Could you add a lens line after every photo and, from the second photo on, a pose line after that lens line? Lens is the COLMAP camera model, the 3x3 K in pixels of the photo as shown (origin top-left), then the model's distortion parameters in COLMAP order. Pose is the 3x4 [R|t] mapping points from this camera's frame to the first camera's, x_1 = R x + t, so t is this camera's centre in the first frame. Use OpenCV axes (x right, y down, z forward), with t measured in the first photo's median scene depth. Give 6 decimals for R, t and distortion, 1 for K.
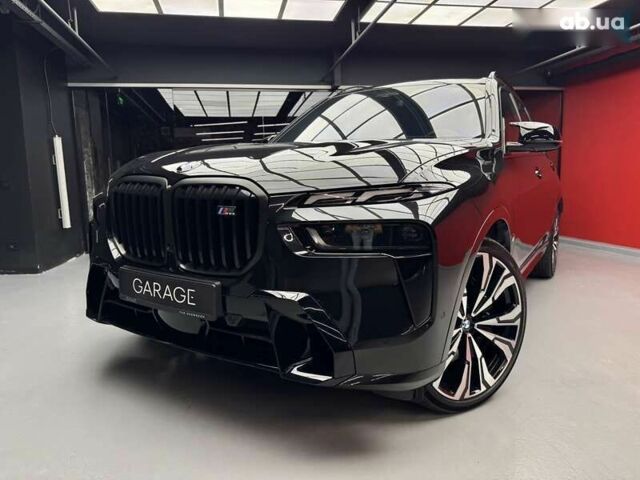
lens RADIAL K [[453.9, 0, 320.0], [0, 453.9, 240.0], [0, 0, 1]] dist [0.070718, -0.099923]
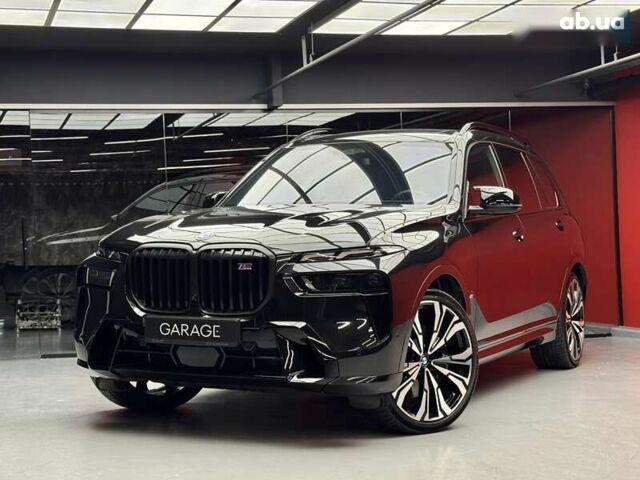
lens RADIAL K [[1127.8, 0, 320.0], [0, 1127.8, 240.0], [0, 0, 1]] dist [0.119129, 0.101808]
pose [[0.993301, -0.013088, 0.114815, -0.298224], [0.028450, 0.990681, -0.133200, 0.260232], [-0.112002, 0.135574, 0.984416, -1.983581]]
